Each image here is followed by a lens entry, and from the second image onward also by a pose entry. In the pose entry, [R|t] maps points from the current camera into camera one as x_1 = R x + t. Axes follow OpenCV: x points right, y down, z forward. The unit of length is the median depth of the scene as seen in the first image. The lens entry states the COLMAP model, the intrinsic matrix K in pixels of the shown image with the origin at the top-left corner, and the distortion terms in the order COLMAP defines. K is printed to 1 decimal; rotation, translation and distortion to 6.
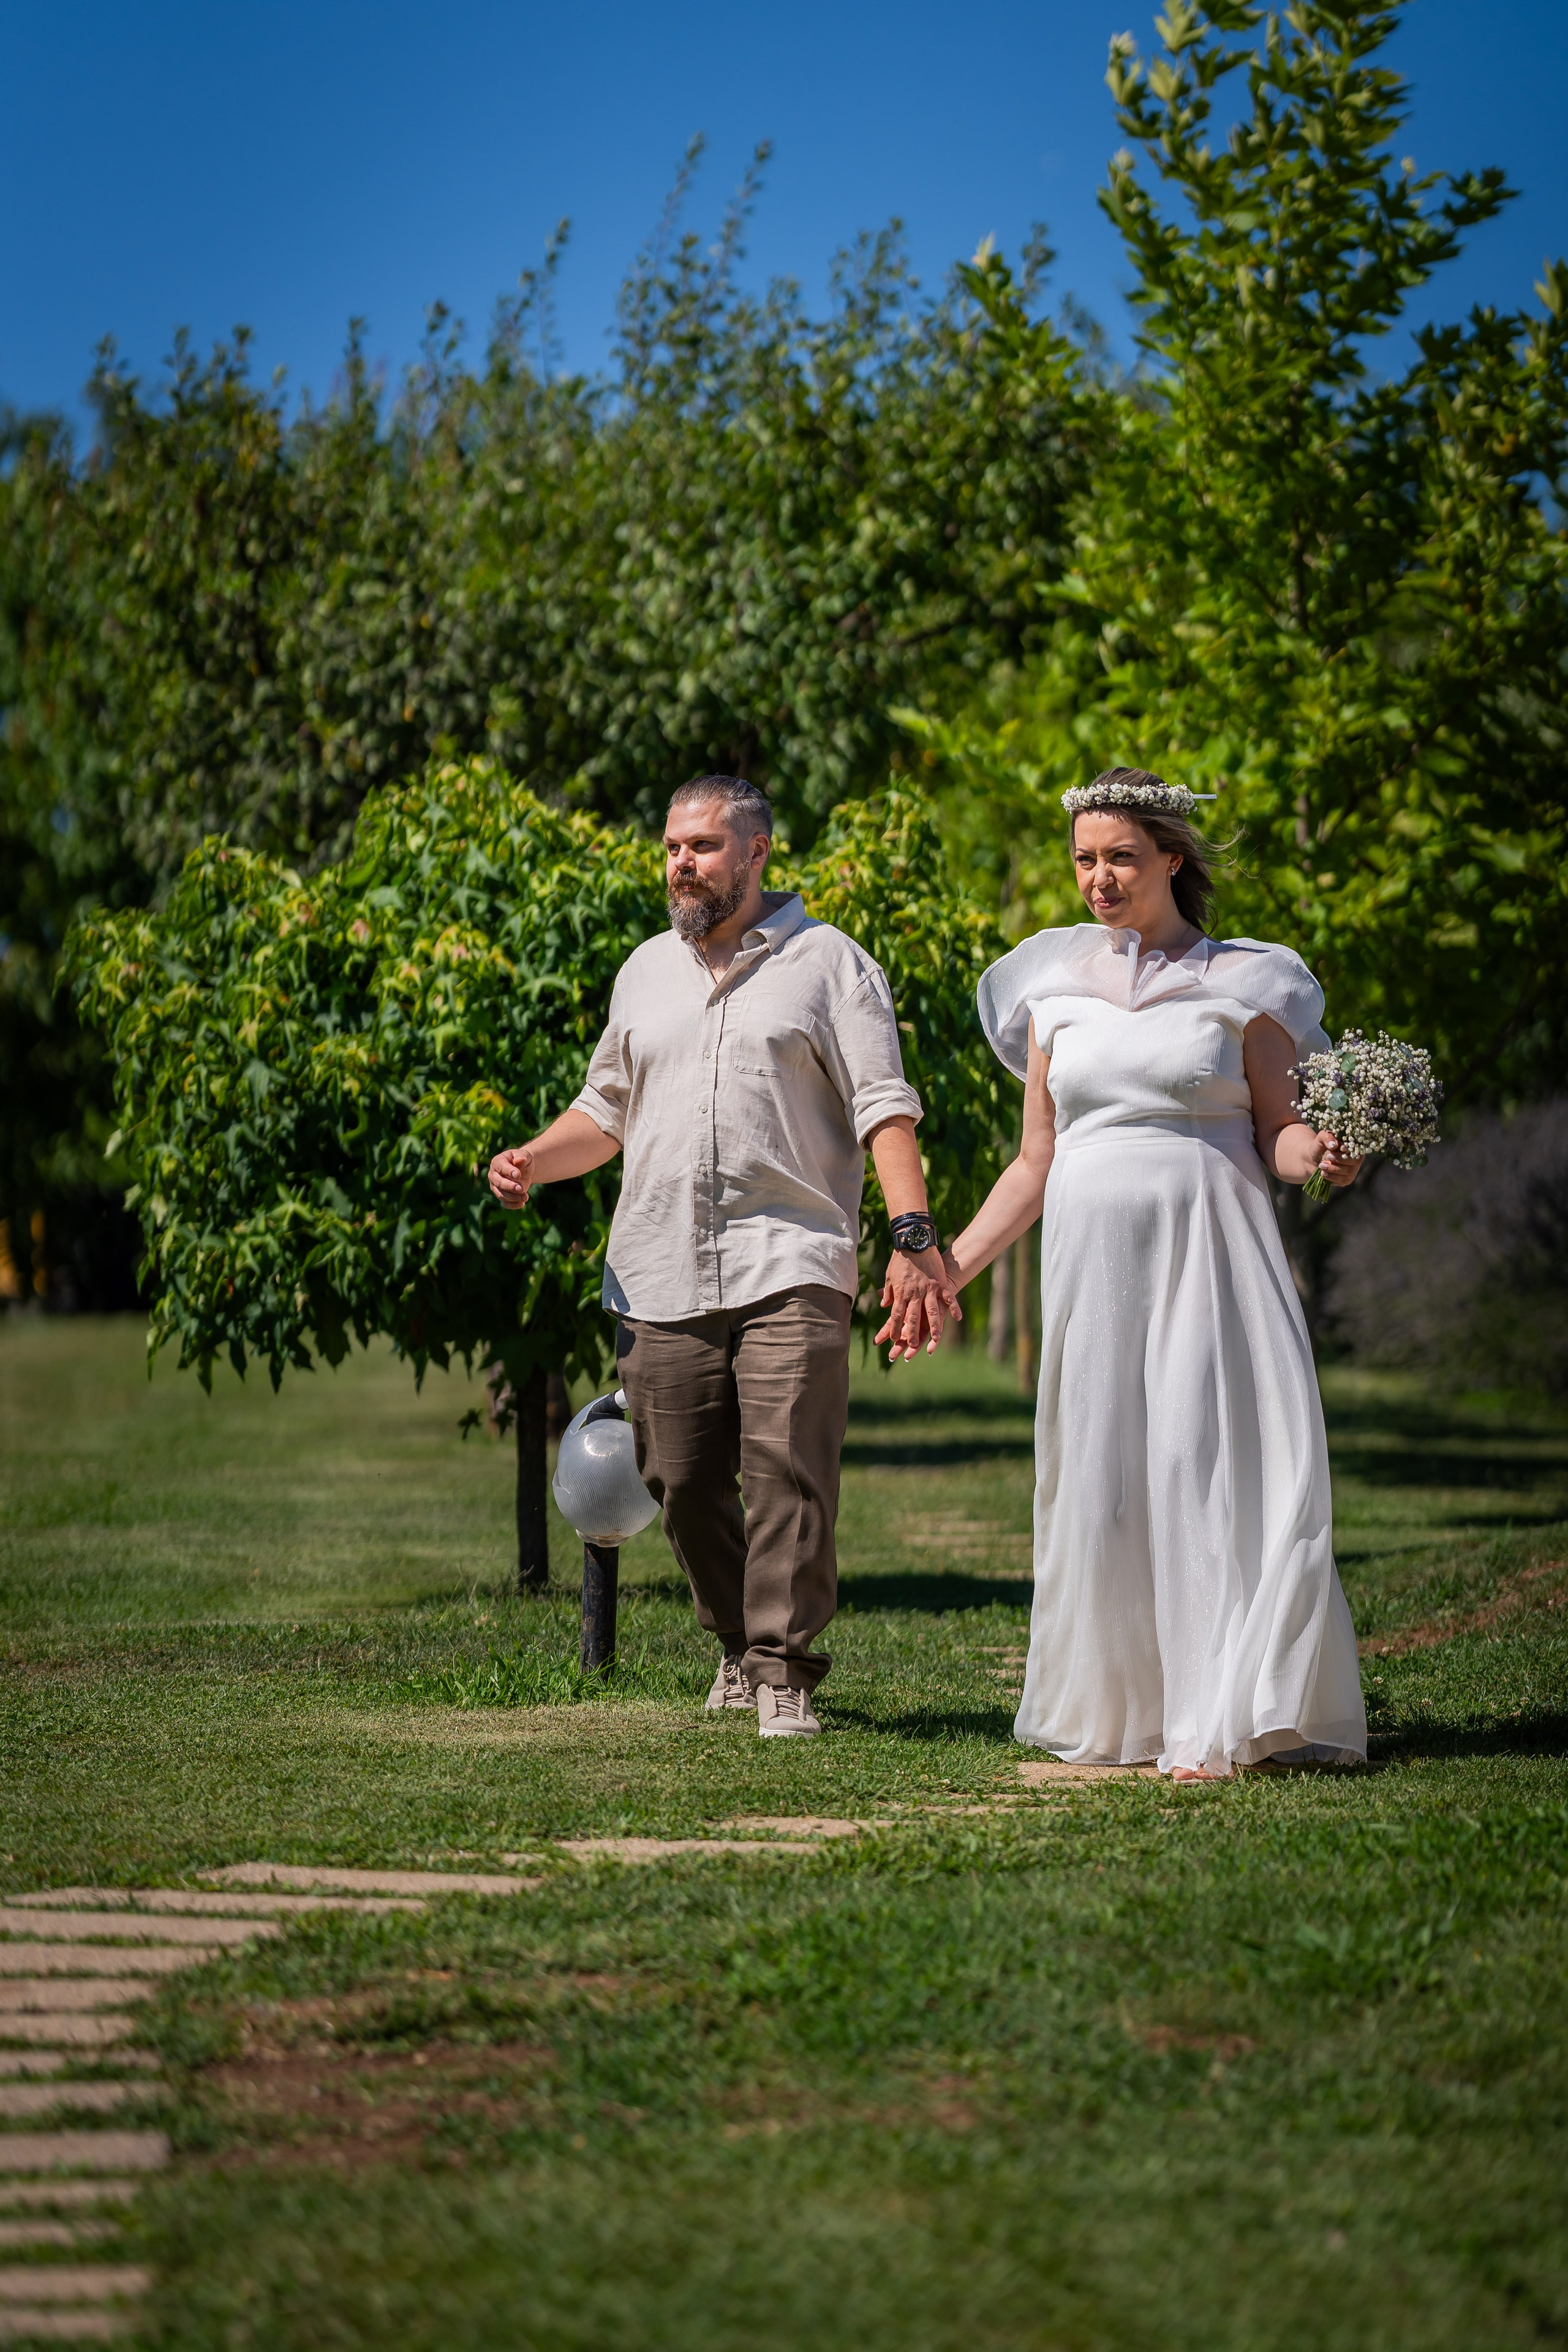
lens RADIAL K [[9078.8, 0, 781.8], [0, 9078.8, 1177.4], [0, 0, 1]] dist [-0.008603, 0.000000]
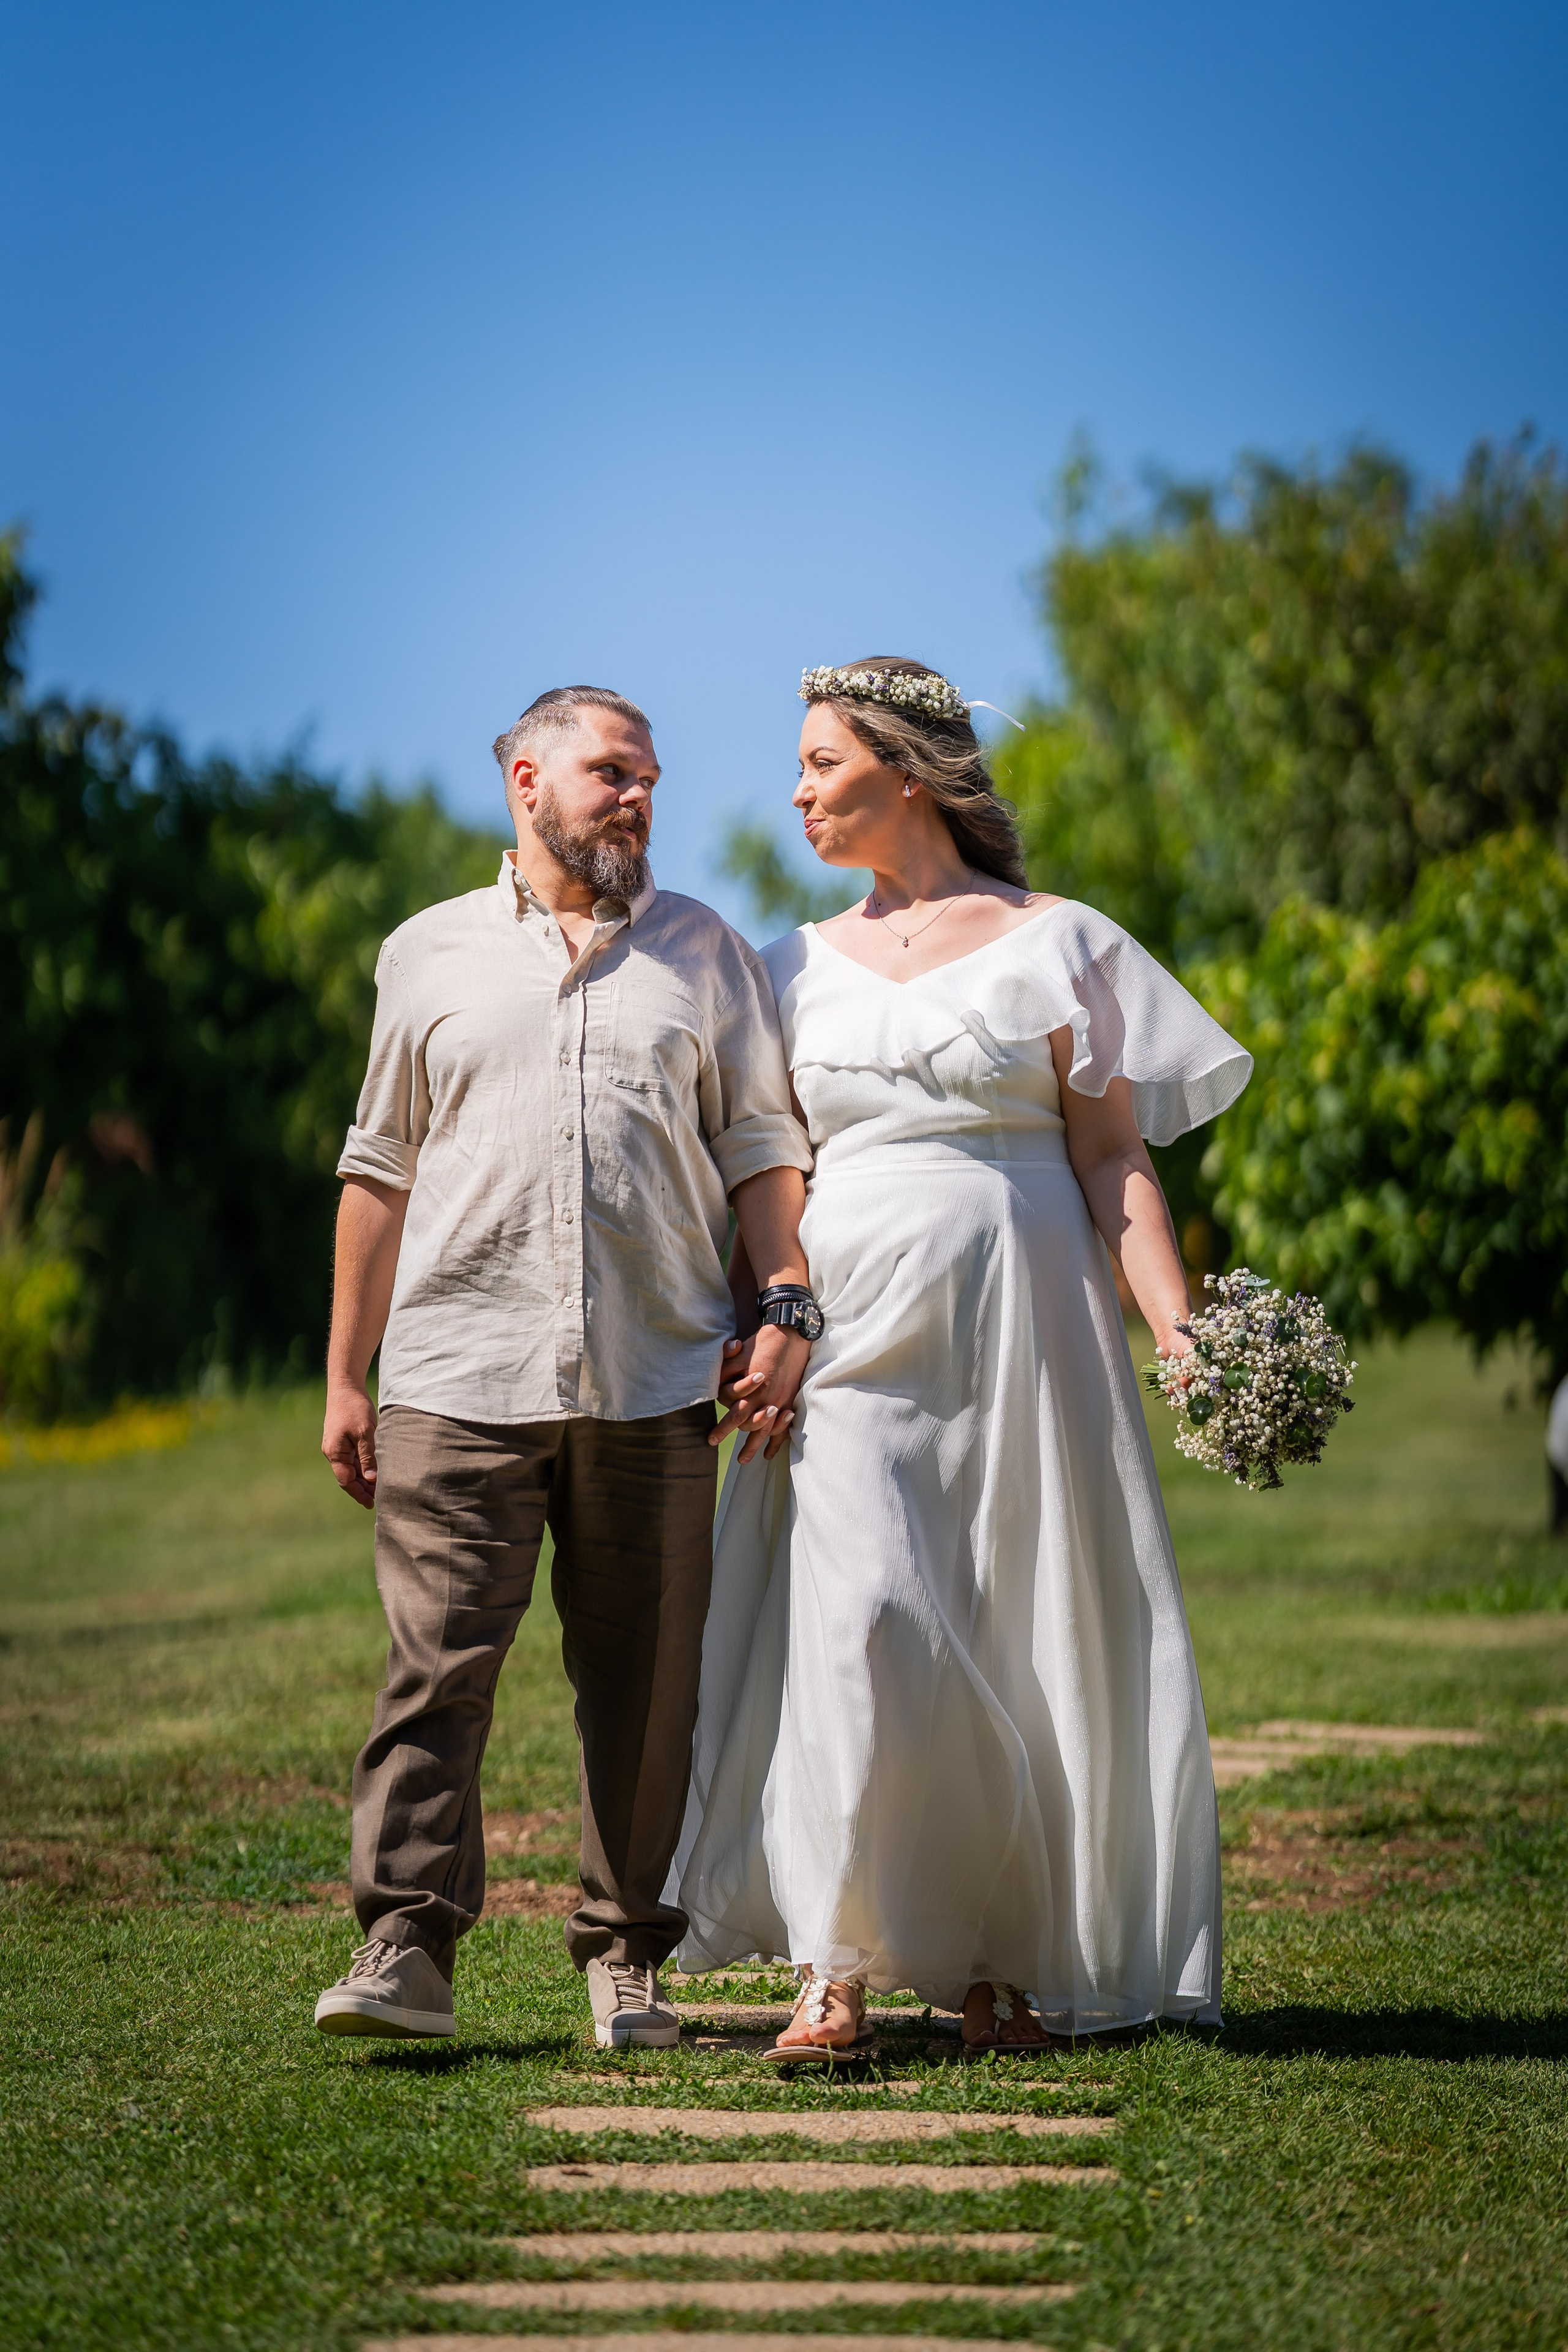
lens RADIAL K [[9078.8, 0, 783.3], [0, 9078.8, 1178.6], [0, 0, 1]] dist [-0.008603, 0.000000]
pose [[0.991326, -0.002000, -0.131411, 0.040899], [0.001805, 0.999997, -0.001607, 0.000803], [0.131413, 0.001356, 0.991327, -0.280910]]
